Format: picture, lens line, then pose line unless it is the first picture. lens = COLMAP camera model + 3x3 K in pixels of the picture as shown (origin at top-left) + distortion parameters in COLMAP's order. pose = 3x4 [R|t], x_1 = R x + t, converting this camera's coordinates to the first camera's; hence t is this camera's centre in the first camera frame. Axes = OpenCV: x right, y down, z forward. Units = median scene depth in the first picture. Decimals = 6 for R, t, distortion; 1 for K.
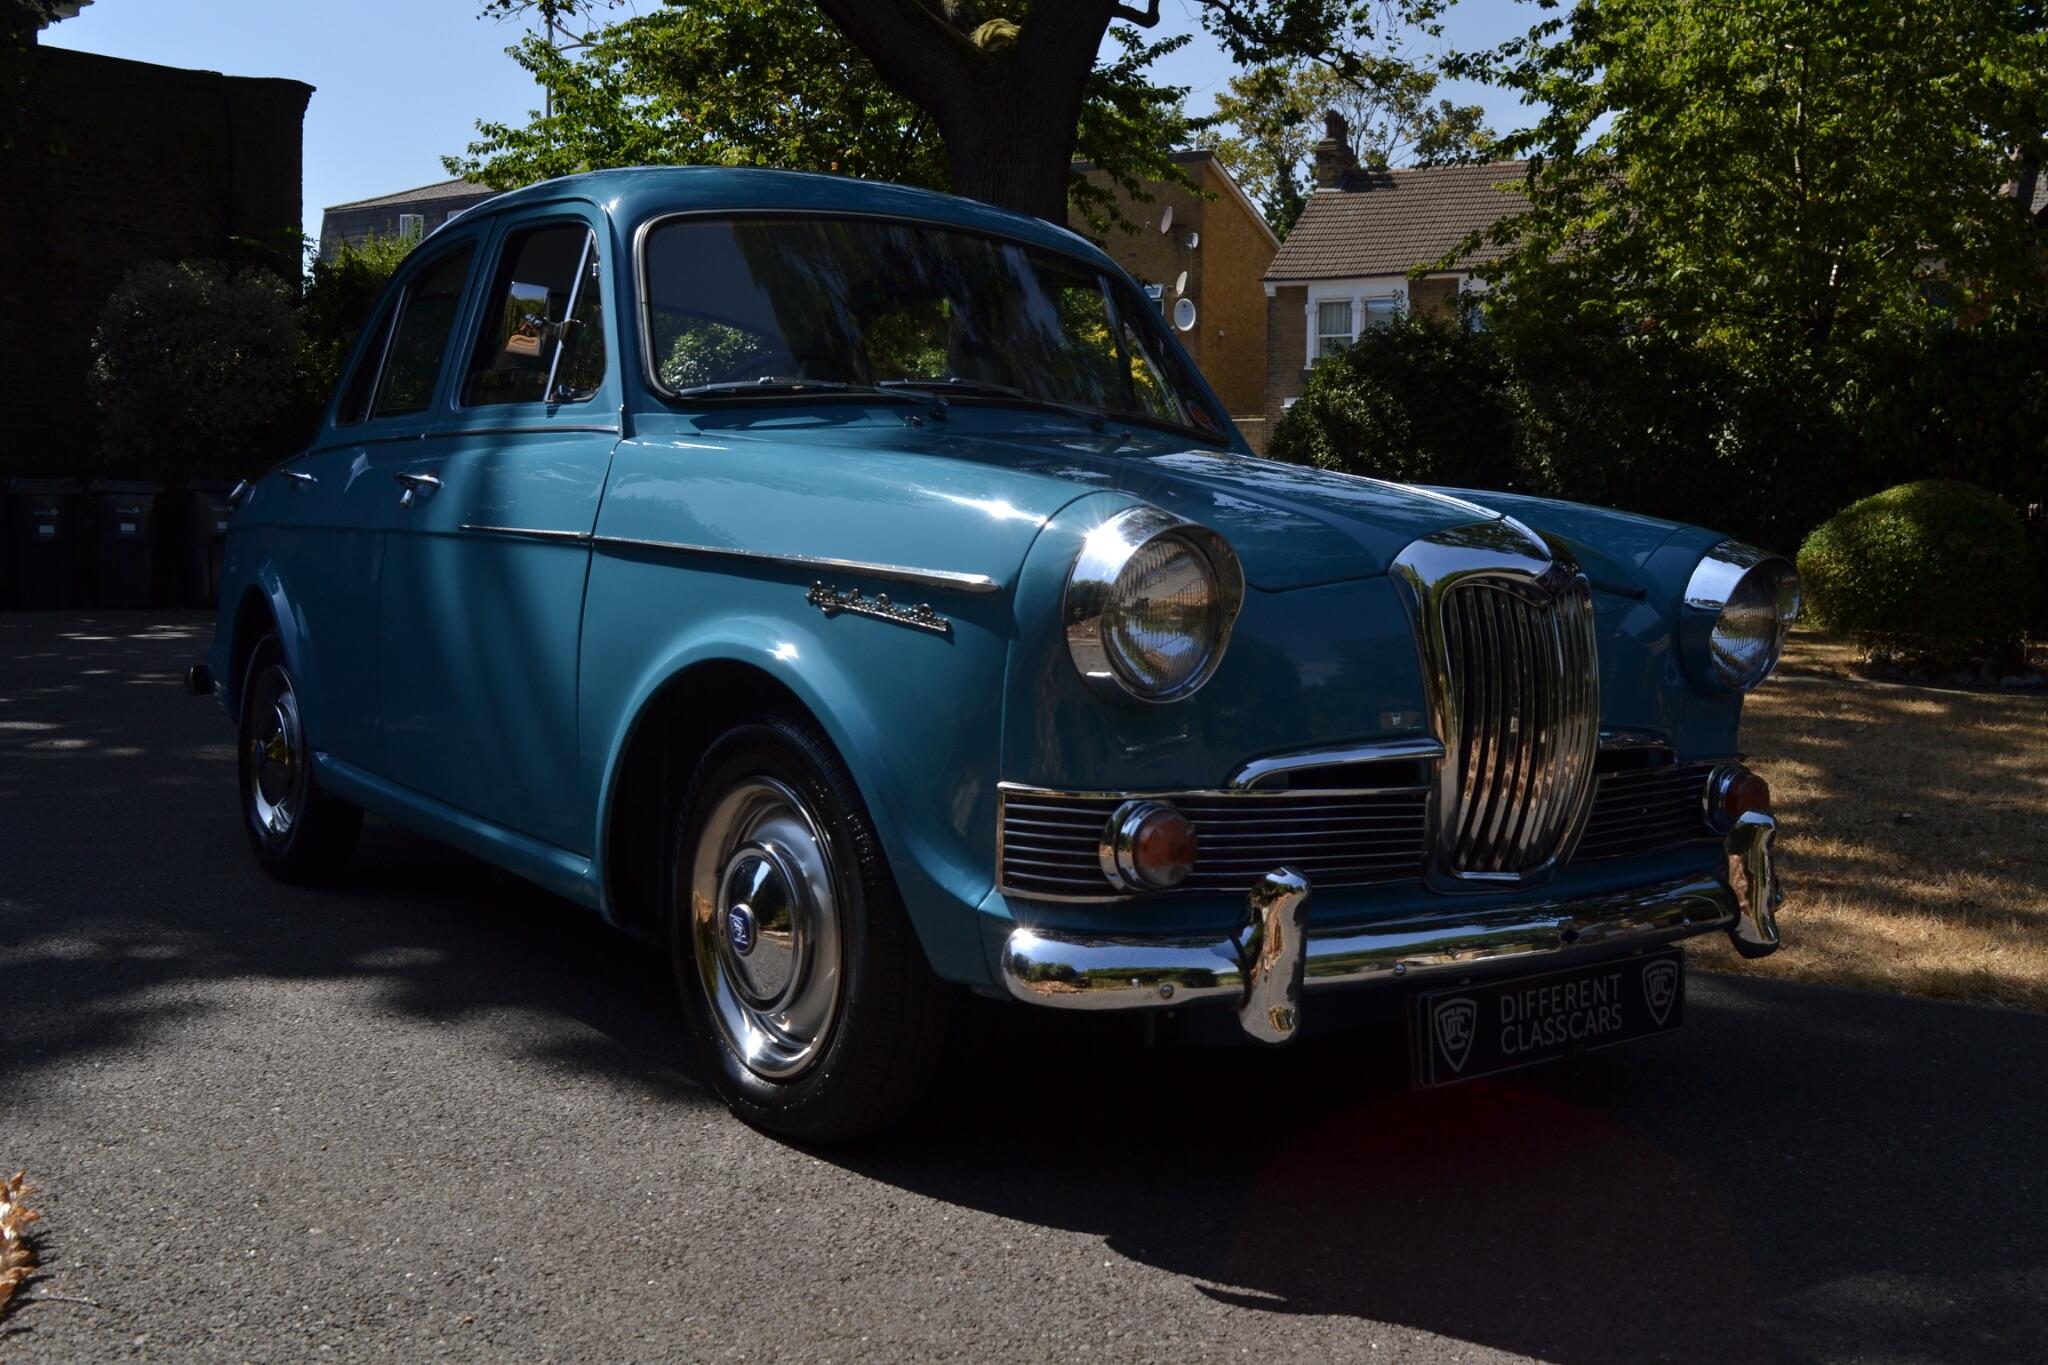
lens RADIAL K [[2053.7, 0, 990.1], [0, 2053.7, 584.3], [0, 0, 1]] dist [-0.073640, 0.008553]
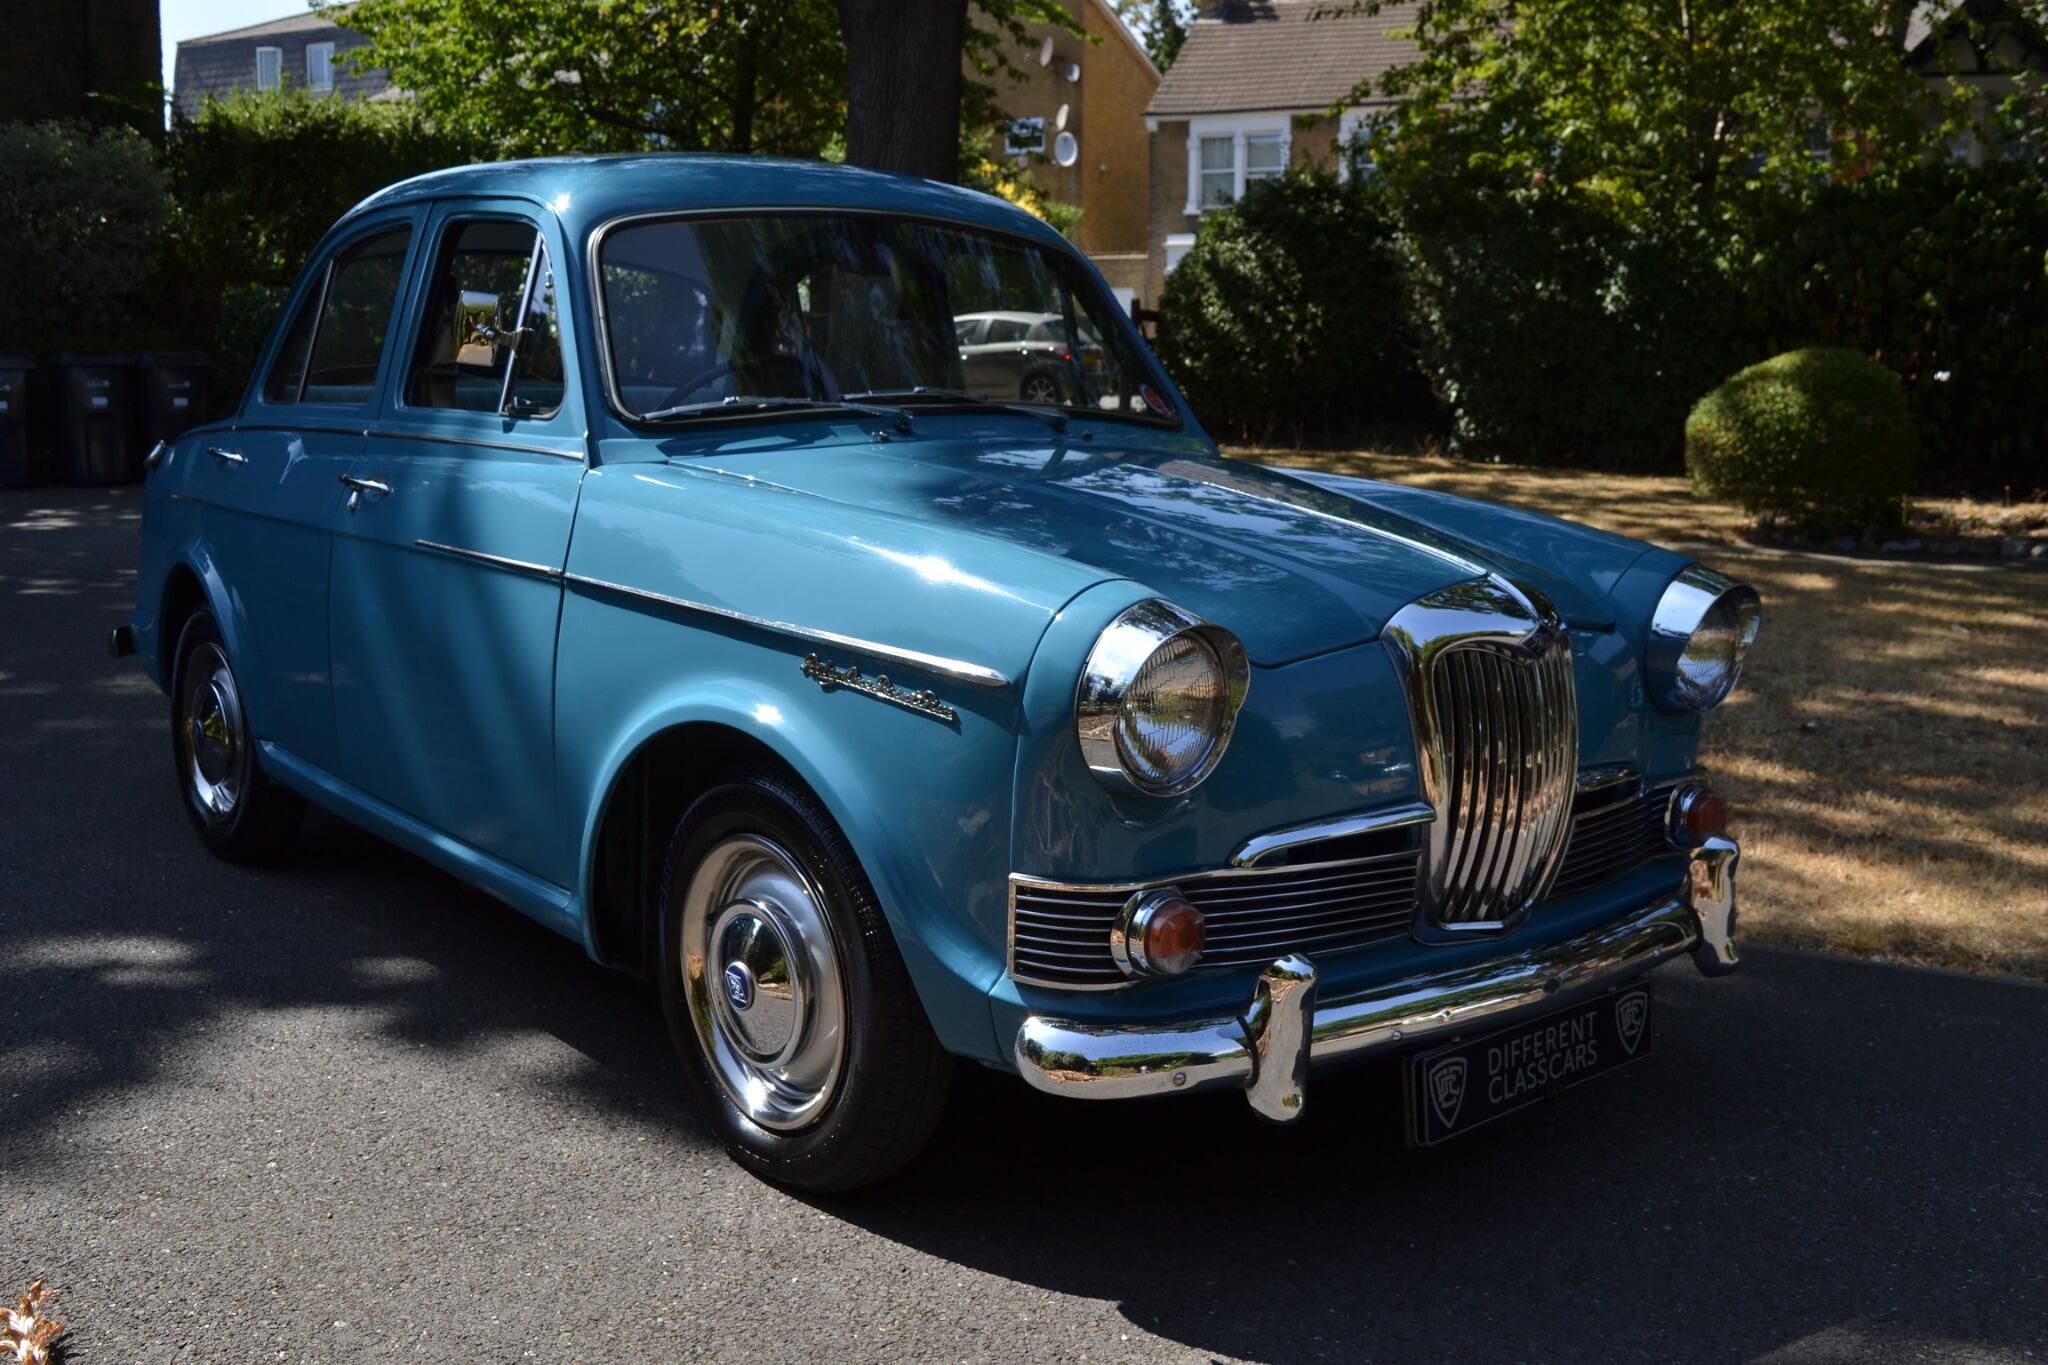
lens RADIAL K [[2053.7, 0, 990.1], [0, 2053.7, 584.3], [0, 0, 1]] dist [-0.073640, 0.008553]
pose [[0.998103, -0.016853, 0.059219, -0.045754], [0.011704, 0.996206, 0.086240, -0.096784], [-0.060447, -0.085383, 0.994513, 0.005354]]
